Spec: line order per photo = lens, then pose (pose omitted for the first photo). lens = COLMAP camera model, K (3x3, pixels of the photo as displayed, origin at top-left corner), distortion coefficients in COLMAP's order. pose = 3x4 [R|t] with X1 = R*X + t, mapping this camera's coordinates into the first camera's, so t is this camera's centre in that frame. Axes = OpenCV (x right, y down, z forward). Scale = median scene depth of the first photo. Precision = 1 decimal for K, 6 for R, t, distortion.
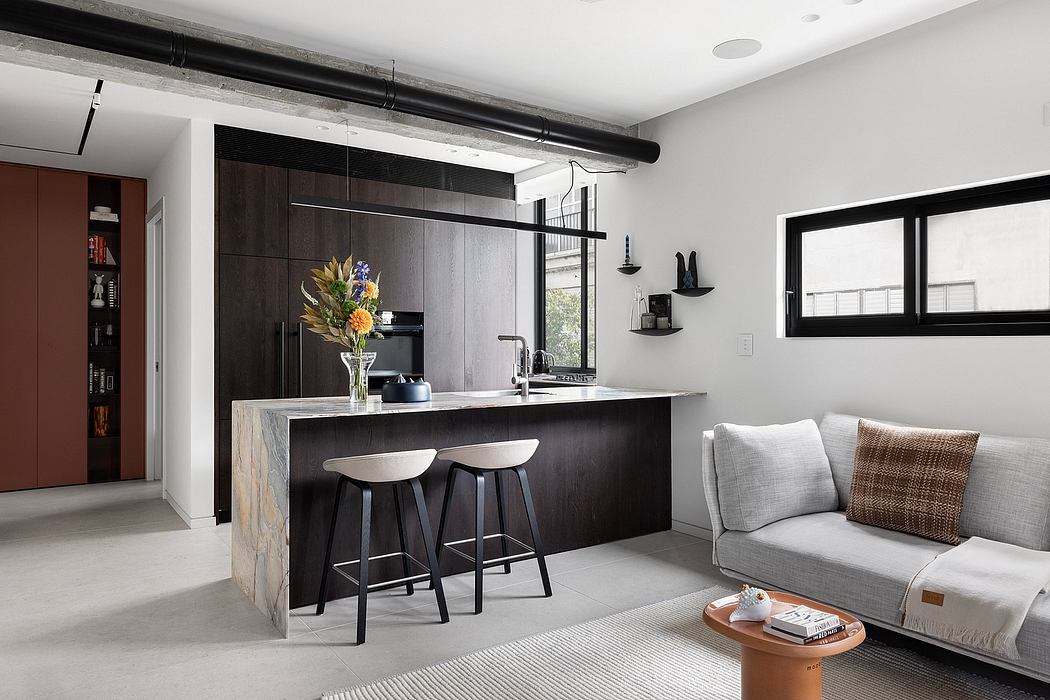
lens RADIAL K [[704.0, 0, 523.4], [0, 704.0, 342.3], [0, 0, 1]] dist [-0.003388, 0.001458]
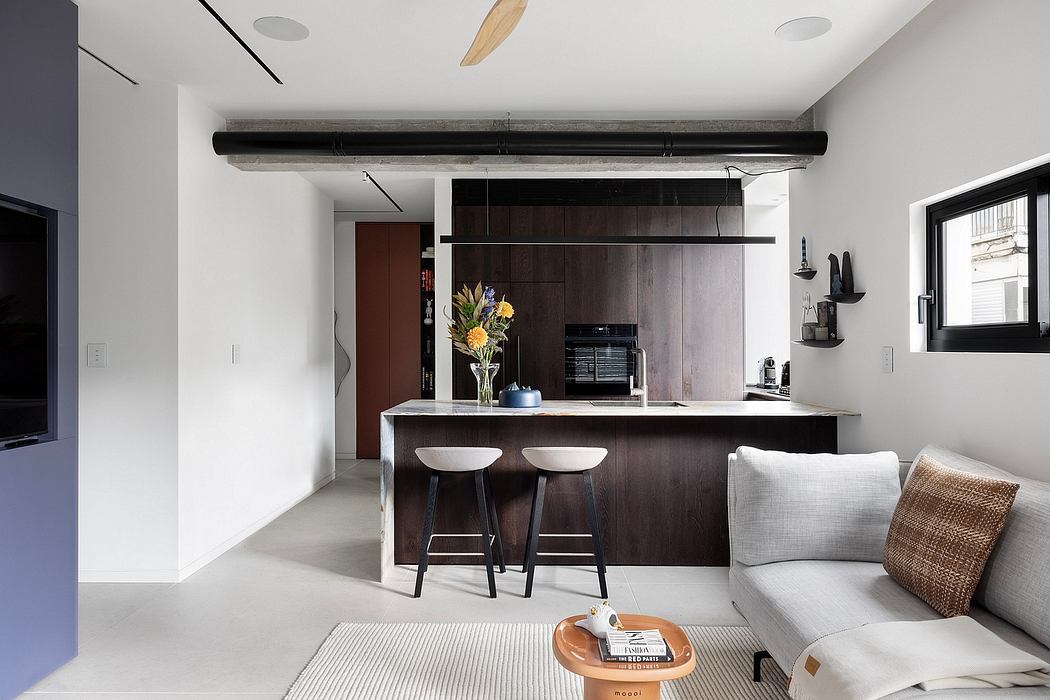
lens RADIAL K [[704.0, 0, 523.4], [0, 704.0, 342.3], [0, 0, 1]] dist [-0.003388, 0.001458]
pose [[0.815009, -0.003856, -0.579435, 0.438947], [-0.000314, 0.999975, -0.007097, -0.011060], [0.579448, 0.005966, 0.814988, 0.058224]]
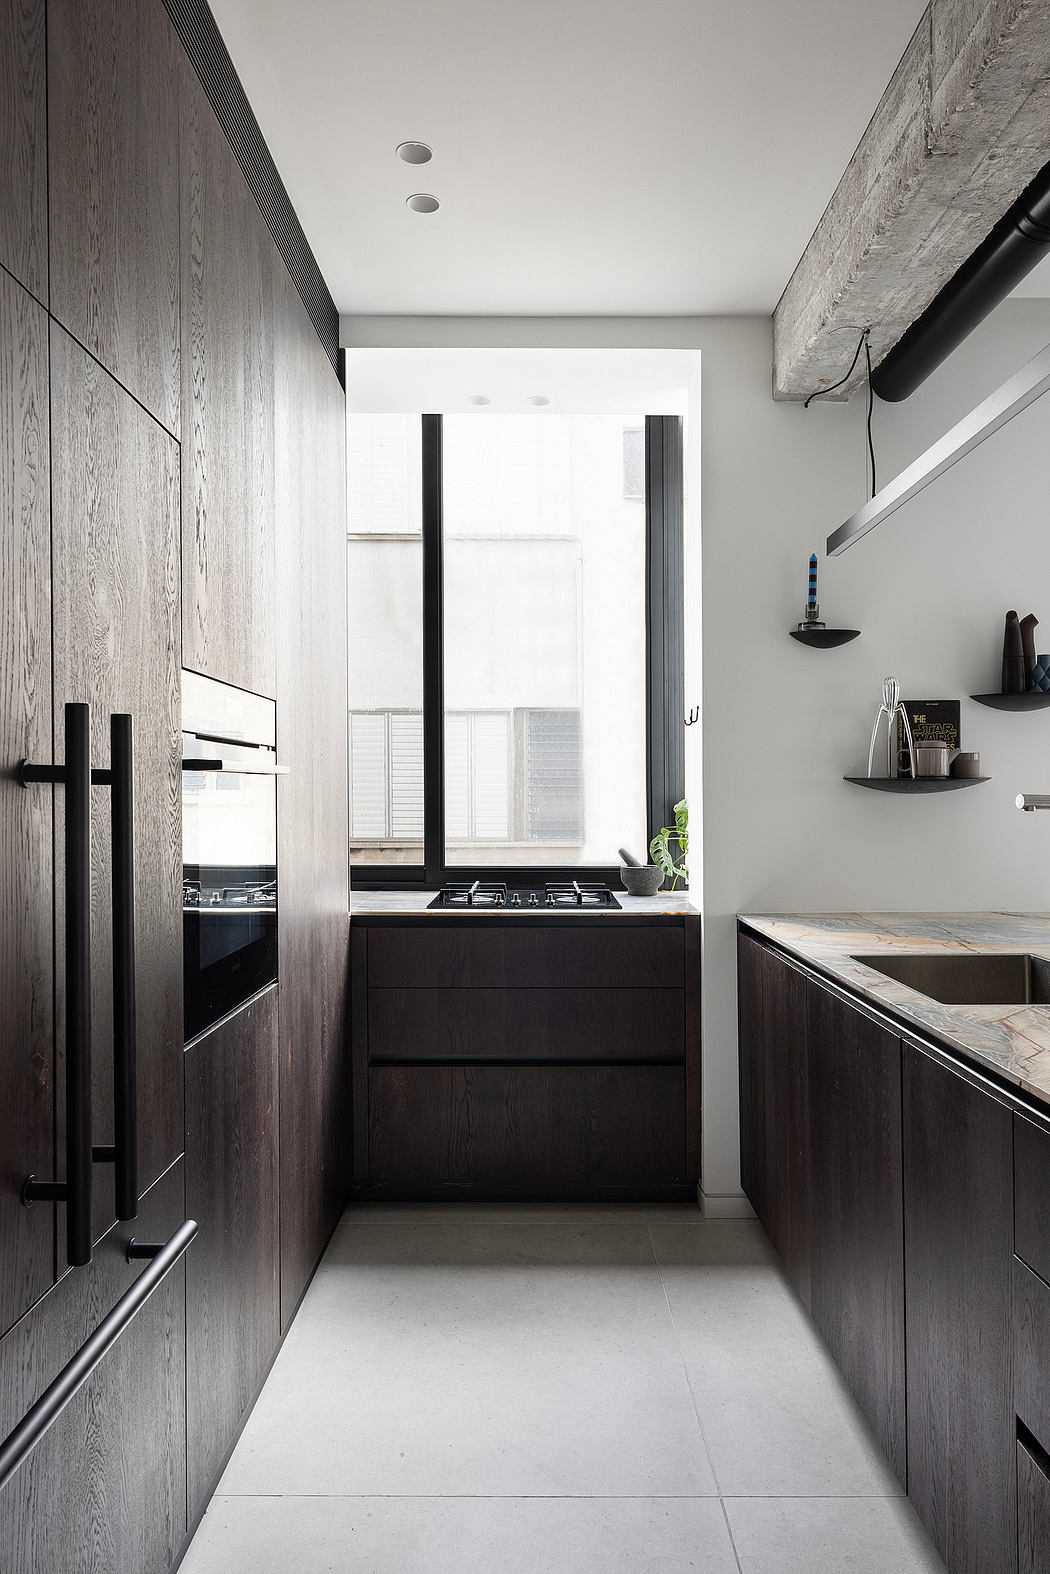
lens RADIAL K [[1055.3, 0, 525.0], [0, 1055.3, 787.0], [0, 0, 1]] dist [-0.003388, 0.001458]
pose [[0.570132, 0.003590, 0.821545, -0.548174], [-0.000545, 0.999992, -0.003992, -0.011157], [-0.821553, 0.001828, 0.570129, 0.905467]]
